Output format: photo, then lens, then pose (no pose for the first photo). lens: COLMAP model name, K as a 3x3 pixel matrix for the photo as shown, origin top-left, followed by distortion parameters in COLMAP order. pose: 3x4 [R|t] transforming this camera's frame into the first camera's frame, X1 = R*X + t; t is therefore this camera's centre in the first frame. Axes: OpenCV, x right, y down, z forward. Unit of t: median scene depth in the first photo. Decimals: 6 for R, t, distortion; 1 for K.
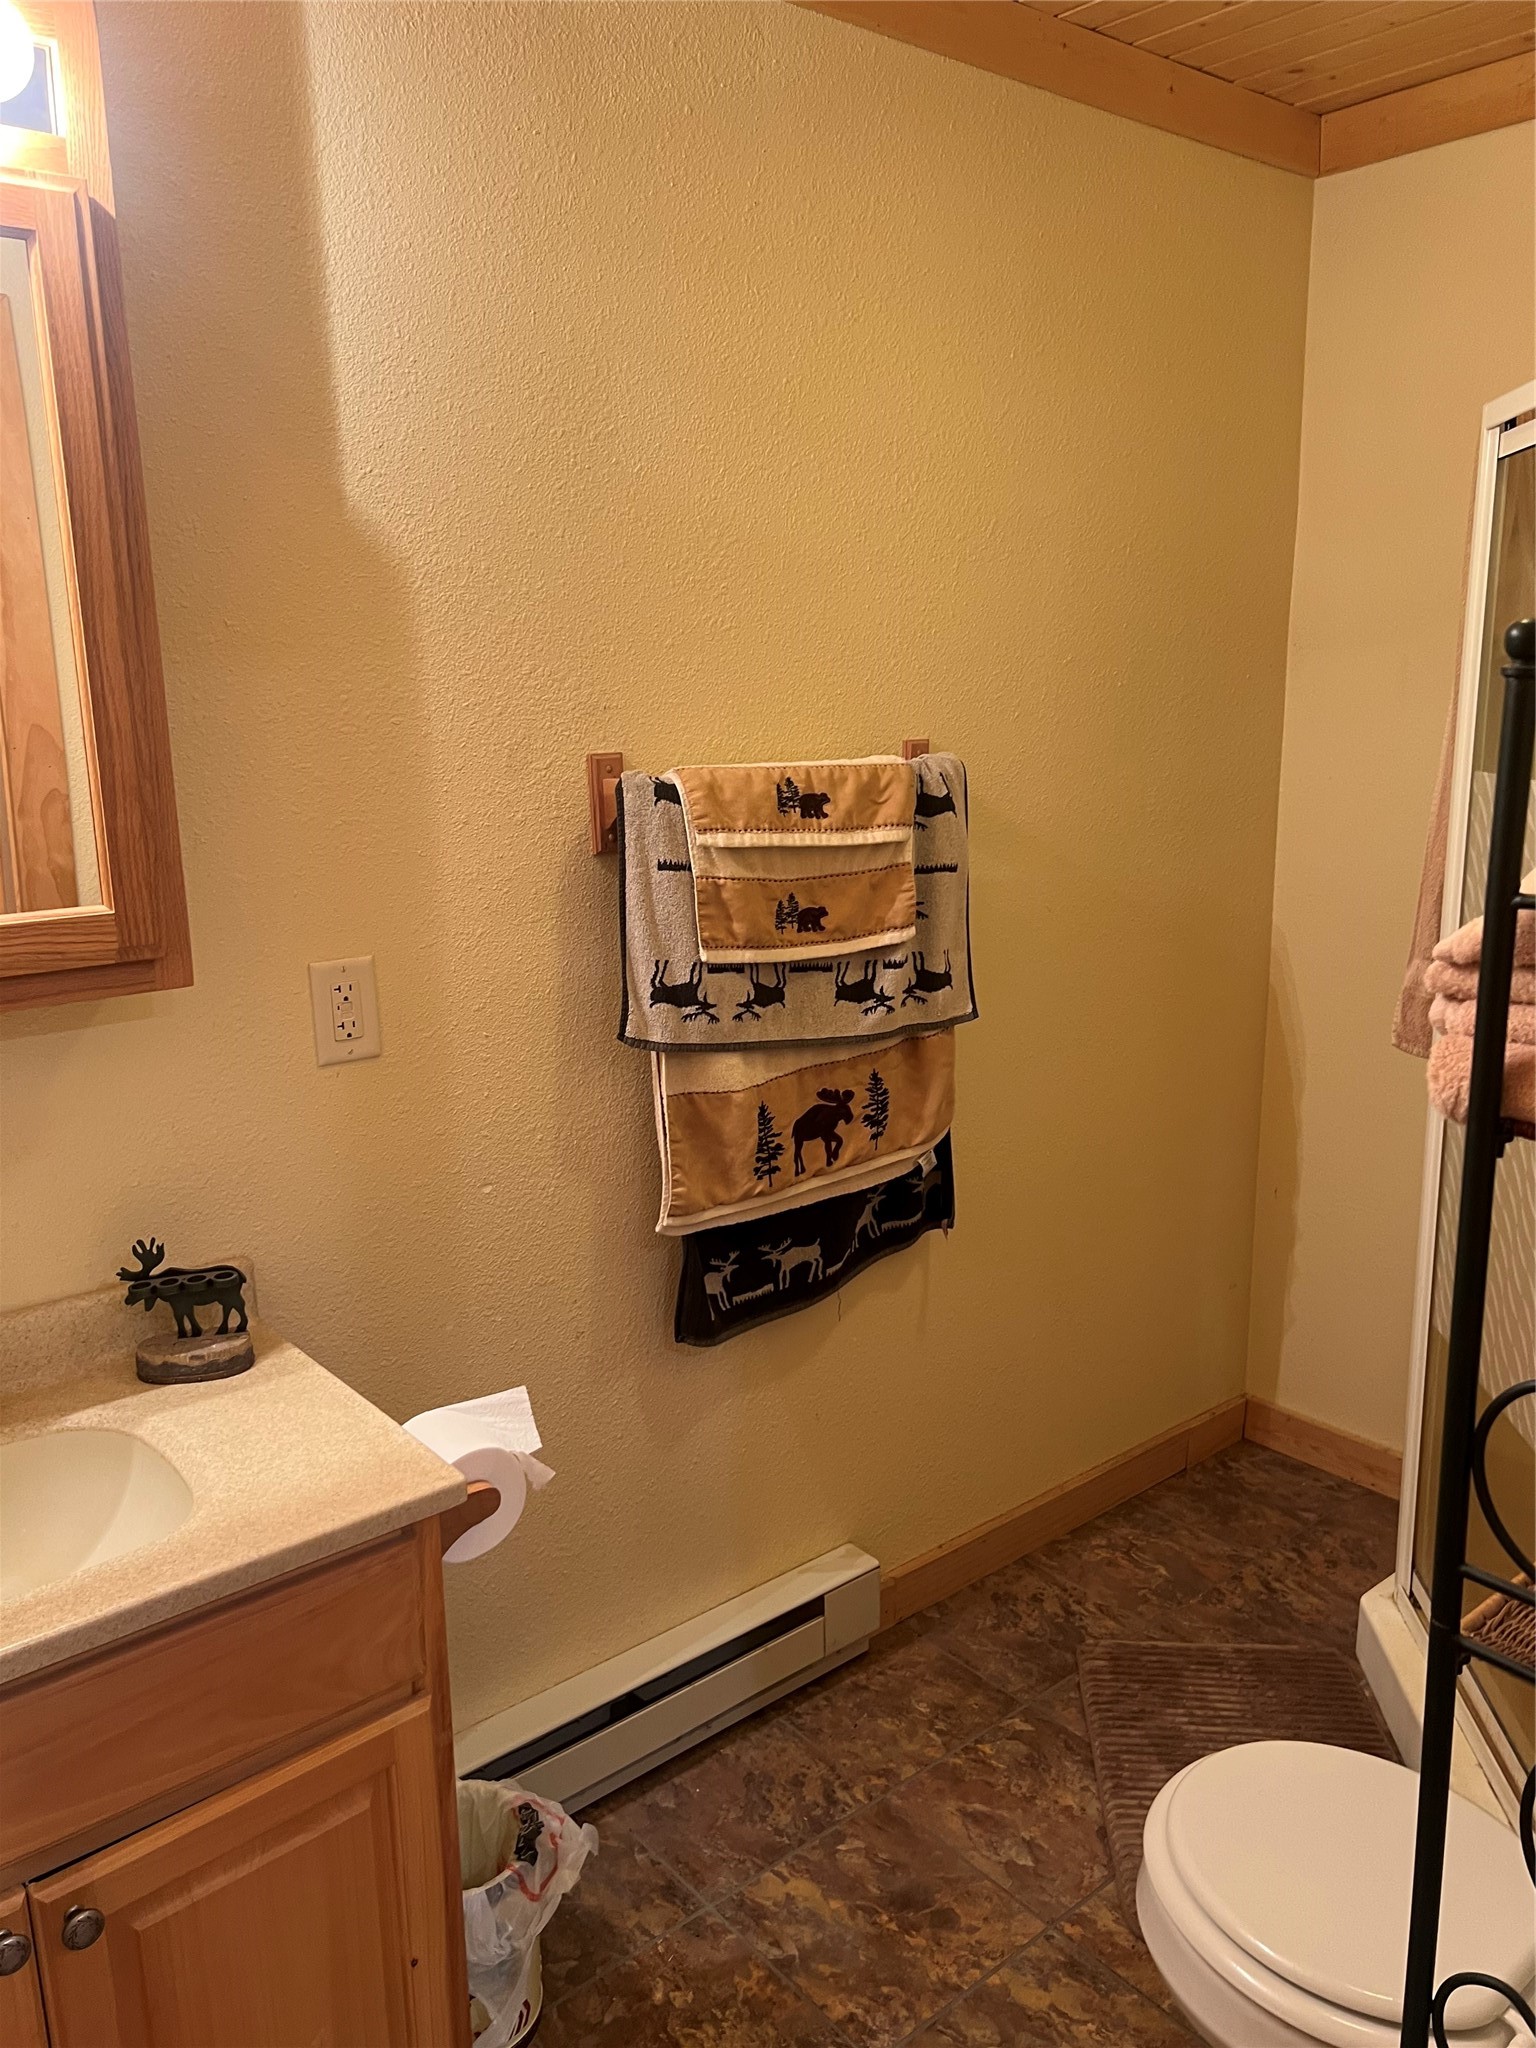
lens RADIAL K [[1534.2, 0, 779.1], [0, 1534.2, 1025.3], [0, 0, 1]] dist [0.047694, -0.059350]
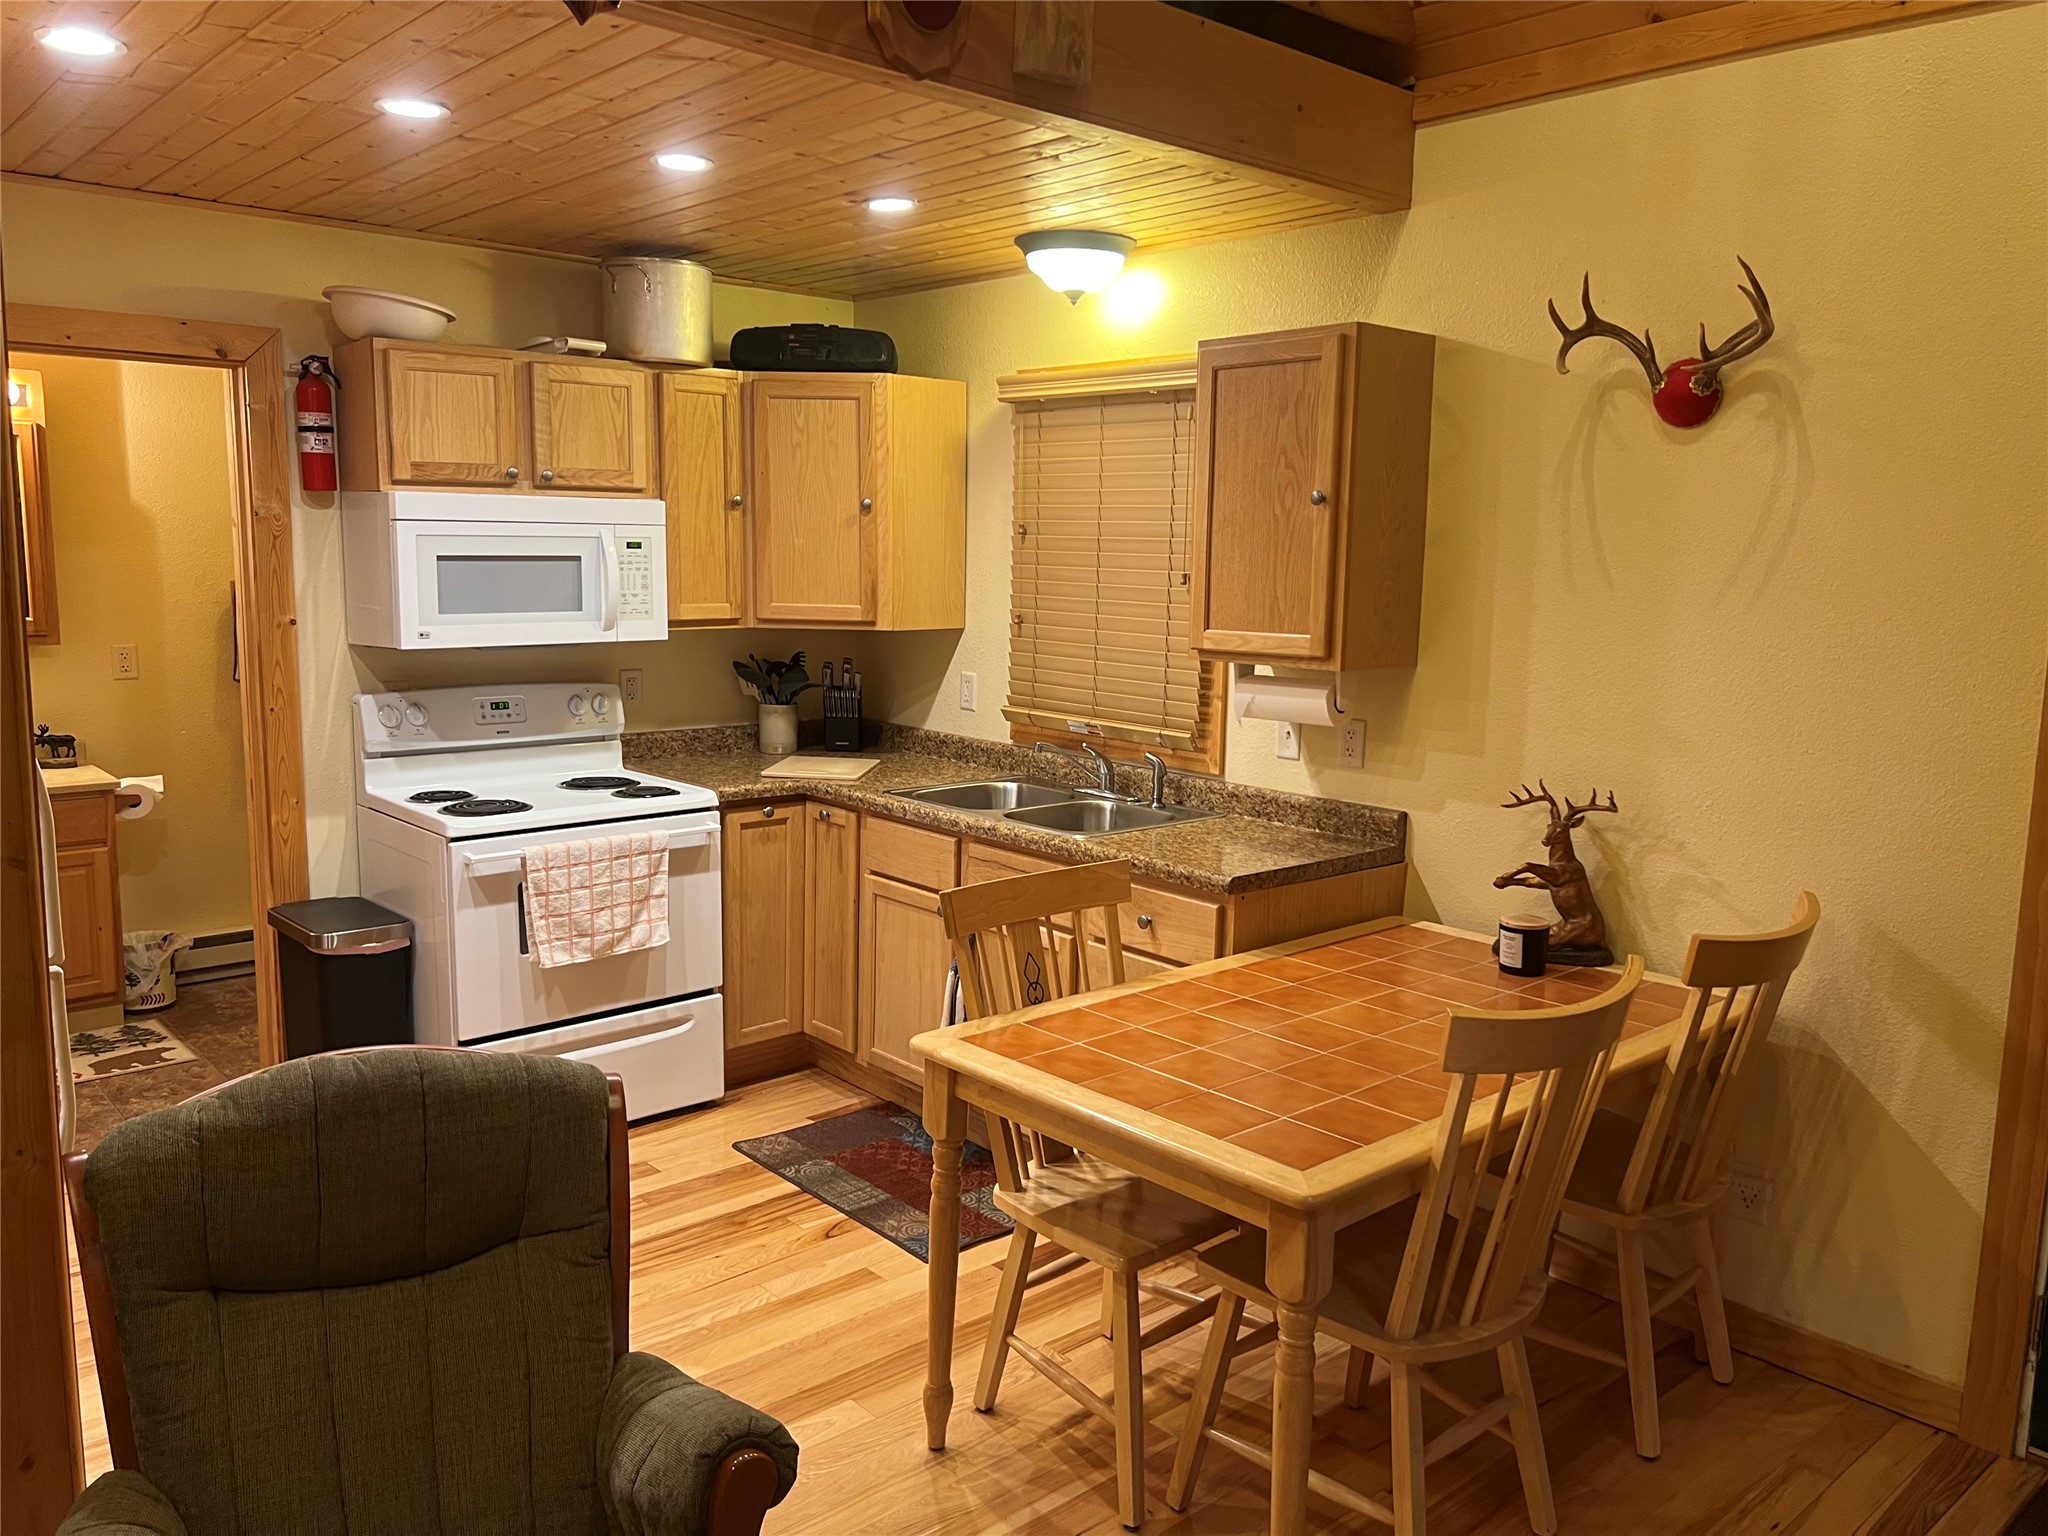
lens RADIAL K [[1534.2, 0, 1030.8], [0, 1534.2, 752.6], [0, 0, 1]] dist [0.047694, -0.059350]
pose [[0.999315, 0.023371, 0.028704, 1.373382], [-0.020813, 0.996044, -0.086384, 0.382947], [-0.030610, 0.085728, 0.995848, -2.003976]]
